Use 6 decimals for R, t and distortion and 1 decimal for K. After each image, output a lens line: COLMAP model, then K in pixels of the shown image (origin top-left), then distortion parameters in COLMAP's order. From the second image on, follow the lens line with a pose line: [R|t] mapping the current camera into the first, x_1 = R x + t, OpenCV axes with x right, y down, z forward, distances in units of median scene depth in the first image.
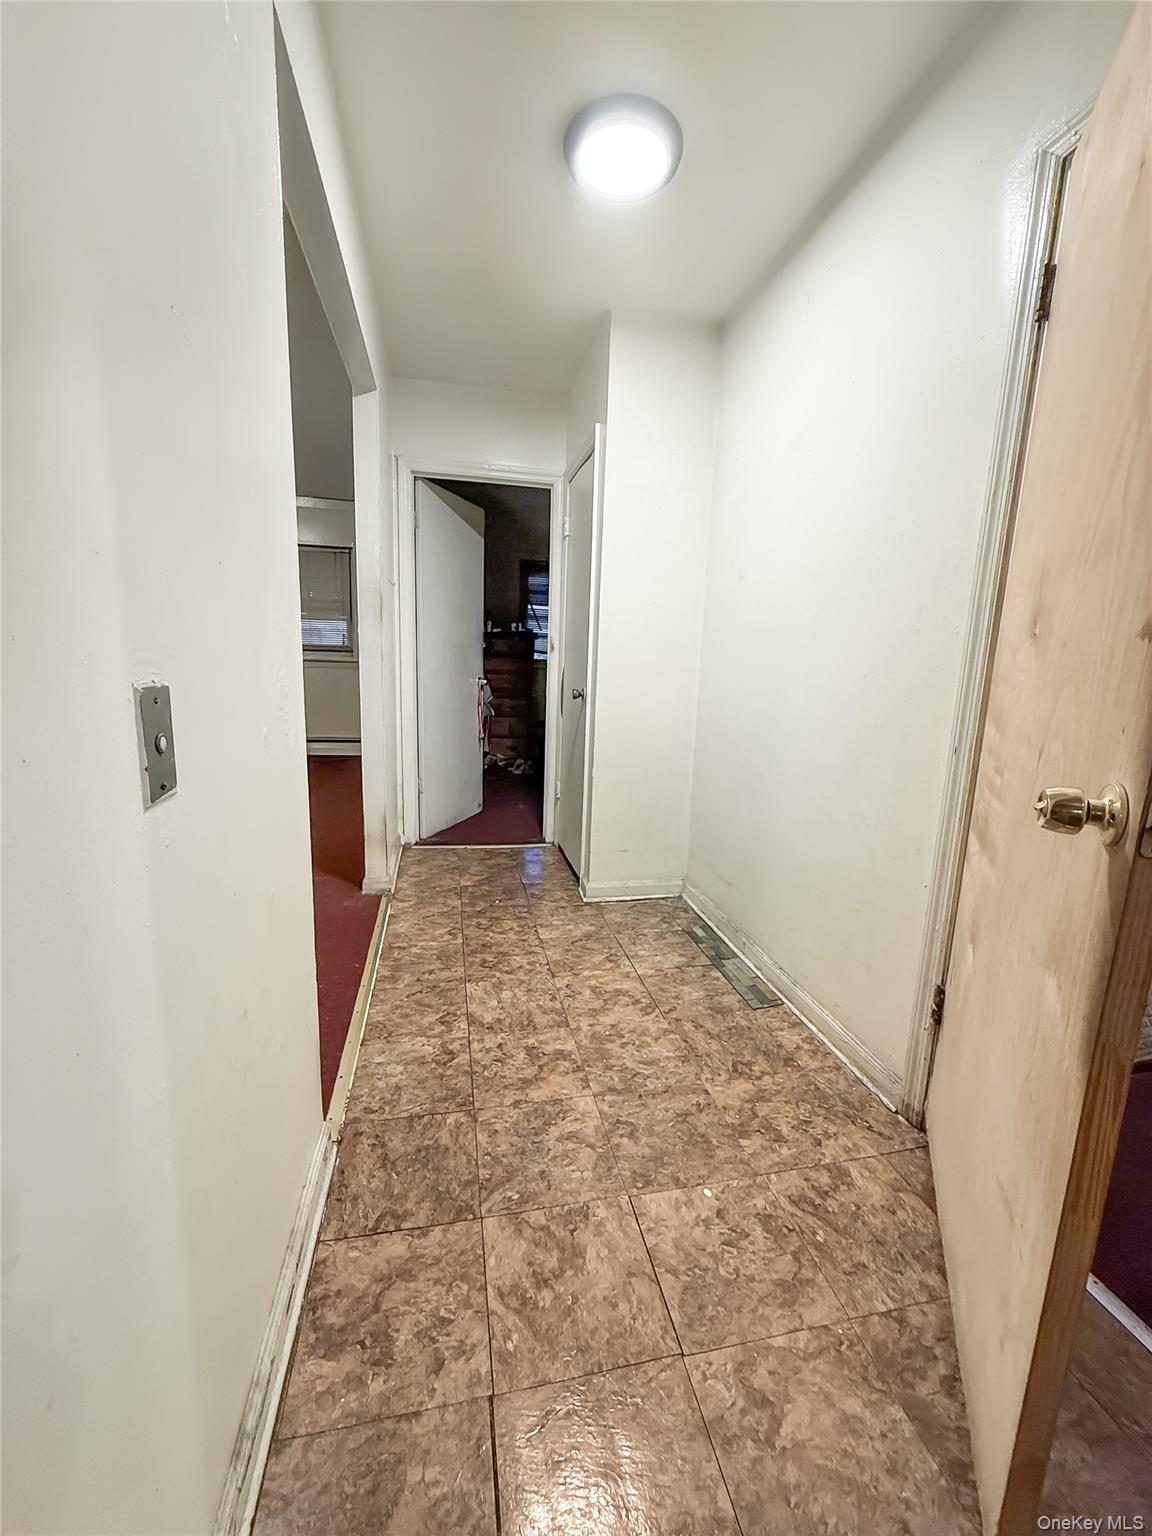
lens RADIAL K [[613.5, 0, 577.8], [0, 613.5, 767.8], [0, 0, 1]] dist [-0.001110, -0.000113]
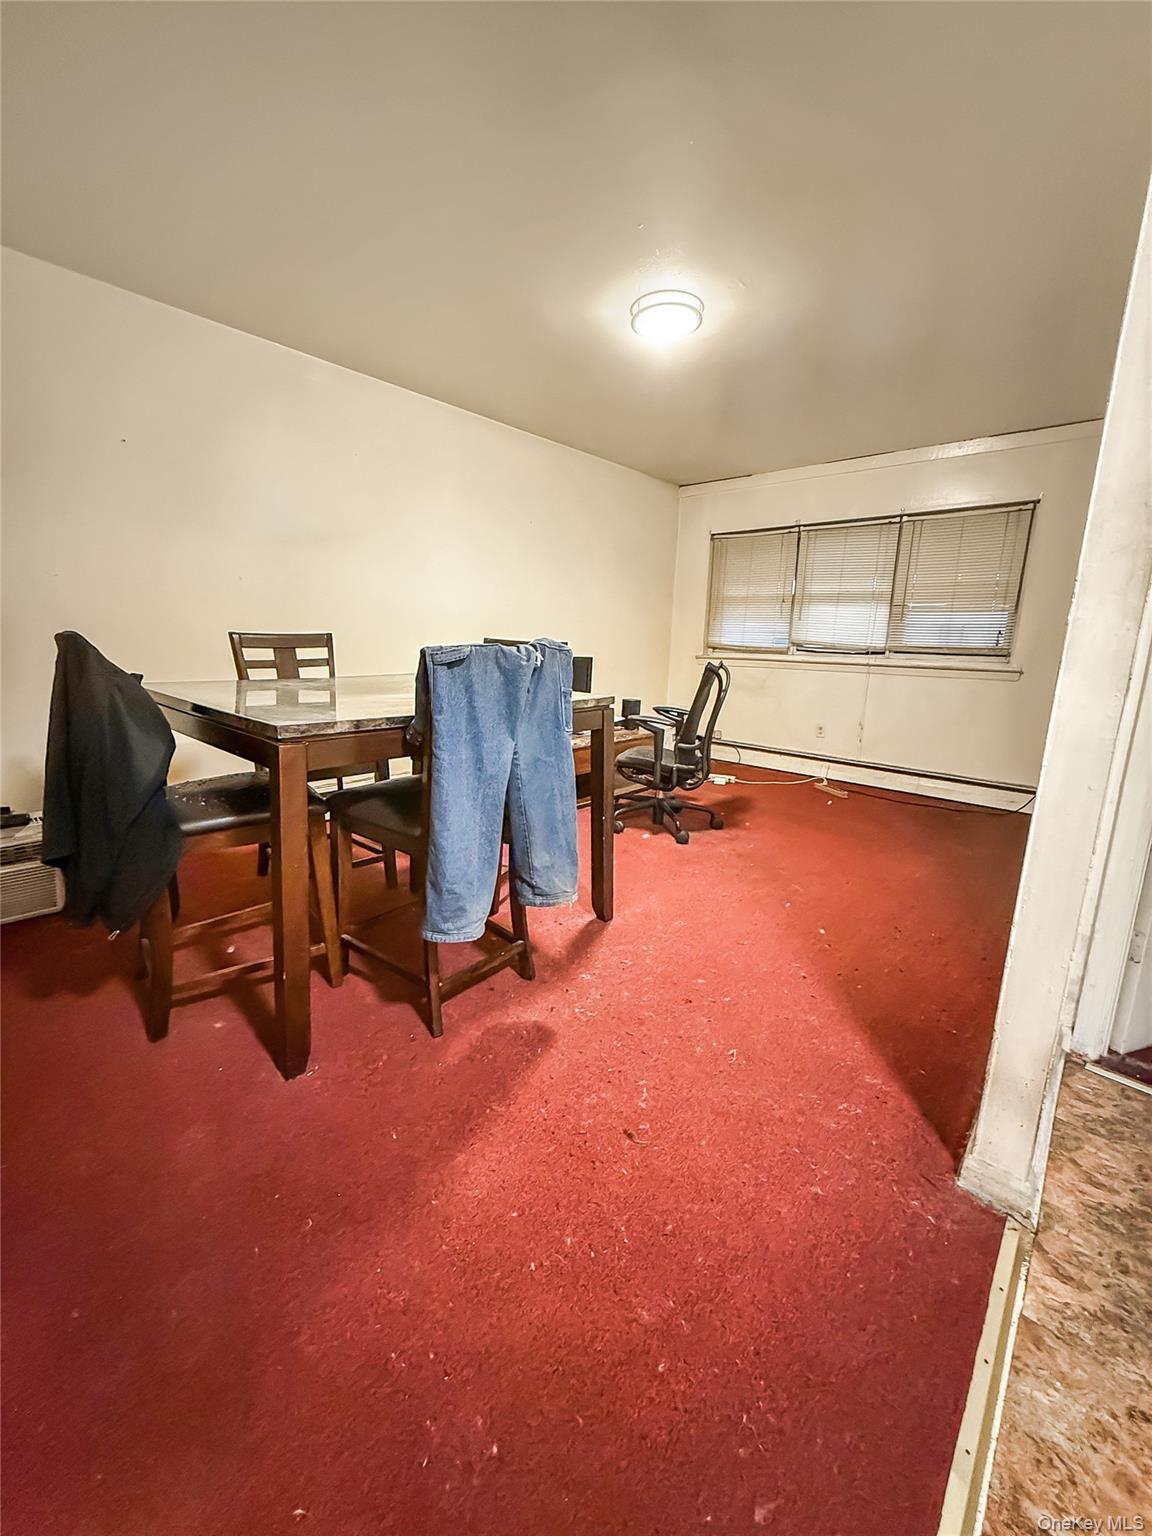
lens RADIAL K [[613.5, 0, 577.8], [0, 613.5, 762.5], [0, 0, 1]] dist [-0.001110, -0.000113]
pose [[0.591175, 0.143259, -0.793718, -0.197922], [-0.150992, 0.986358, 0.065567, -0.095520], [0.792283, 0.081084, 0.604741, 0.463113]]
